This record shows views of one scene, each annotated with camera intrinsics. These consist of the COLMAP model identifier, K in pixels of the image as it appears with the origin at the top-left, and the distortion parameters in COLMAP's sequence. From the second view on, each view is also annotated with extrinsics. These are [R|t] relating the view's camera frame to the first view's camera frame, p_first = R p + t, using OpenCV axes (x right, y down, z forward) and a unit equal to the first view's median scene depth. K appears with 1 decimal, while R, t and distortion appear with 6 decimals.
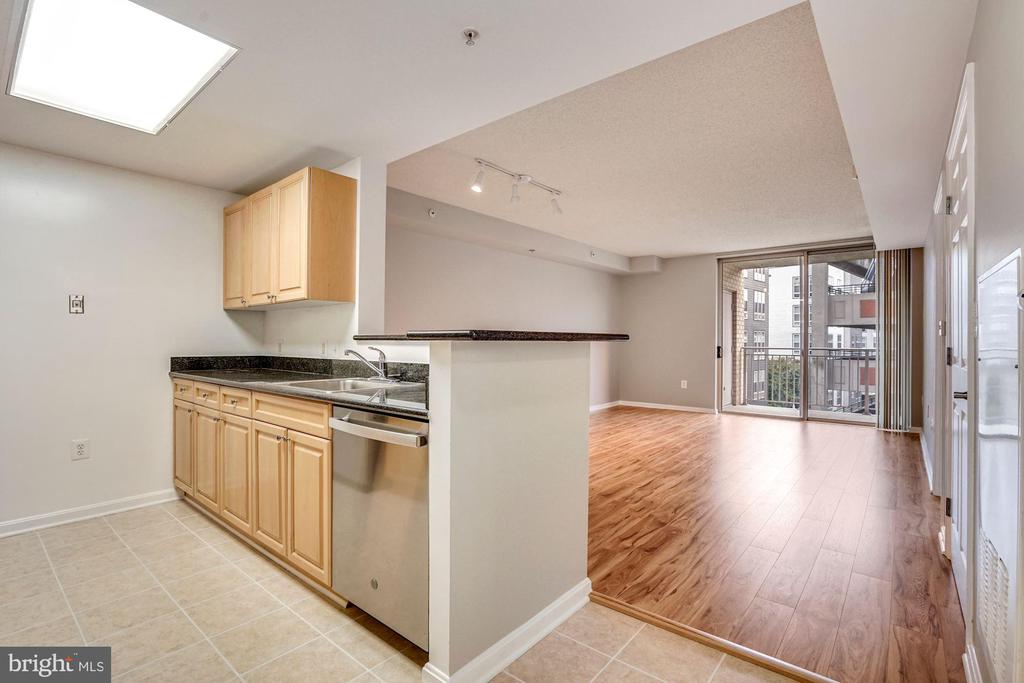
lens RADIAL K [[477.8, 0, 510.5], [0, 477.8, 343.5], [0, 0, 1]] dist [-0.053130, 0.026460]
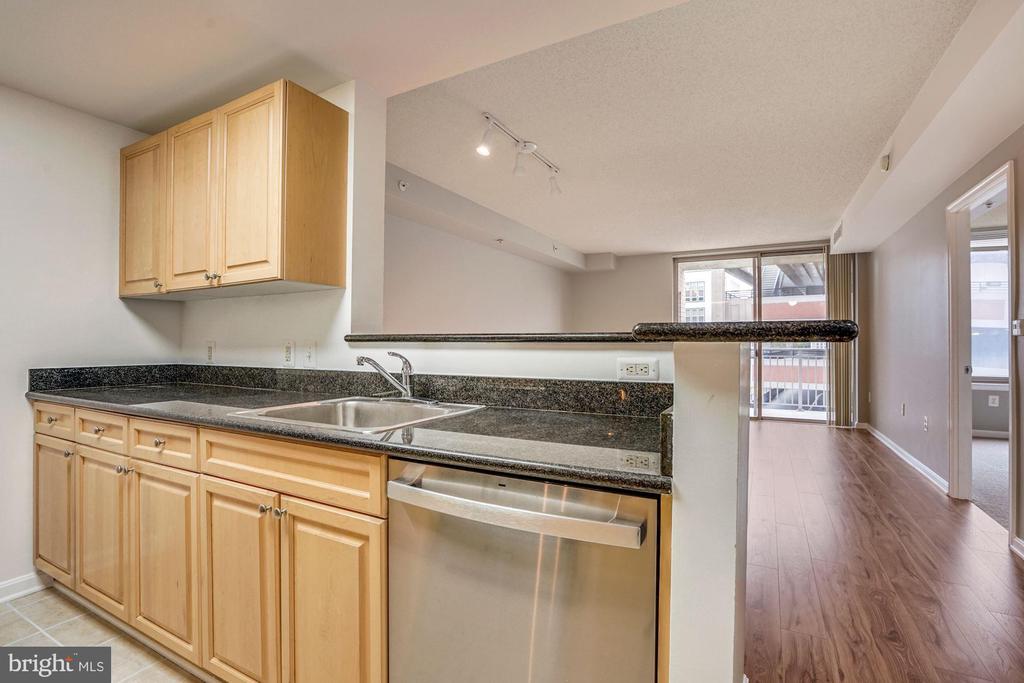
lens RADIAL K [[476.7, 0, 517.8], [0, 476.7, 339.5], [0, 0, 1]] dist [-0.050994, 0.016075]
pose [[0.978265, -0.002398, 0.207346, -0.185579], [0.004692, 0.999933, -0.010573, -0.001762], [-0.207307, 0.011316, 0.978210, 0.225281]]
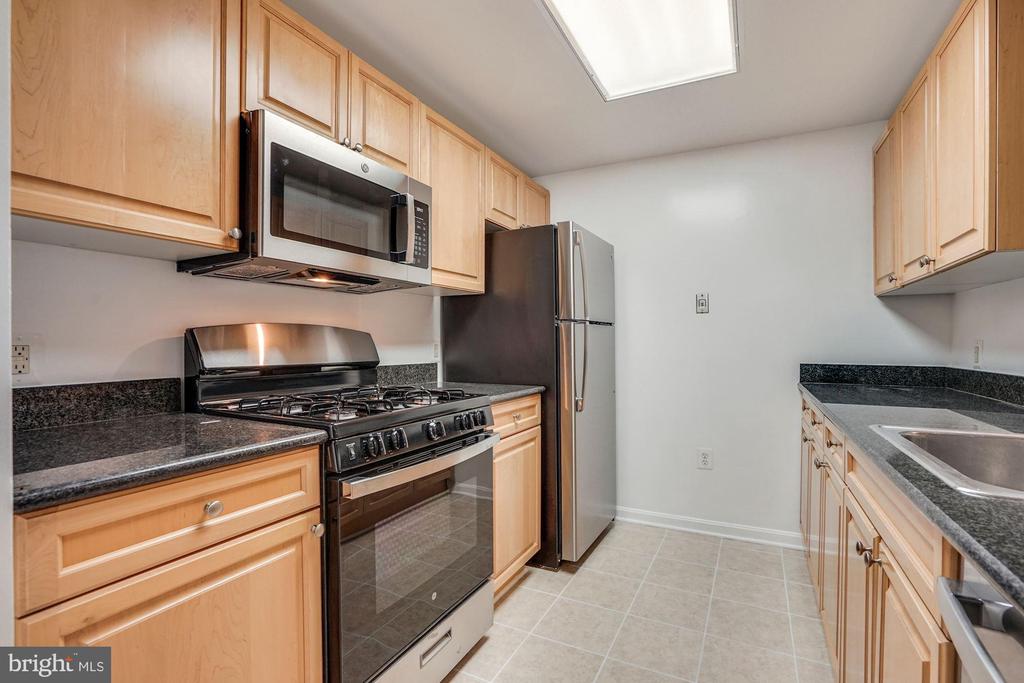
lens RADIAL K [[477.8, 0, 510.5], [0, 477.8, 343.5], [0, 0, 1]] dist [-0.053130, 0.026460]
pose [[0.219135, 0.002273, -0.975692, -0.070021], [-0.006096, 0.999981, 0.000961, -0.001863], [0.975675, 0.005737, 0.219145, 0.339549]]
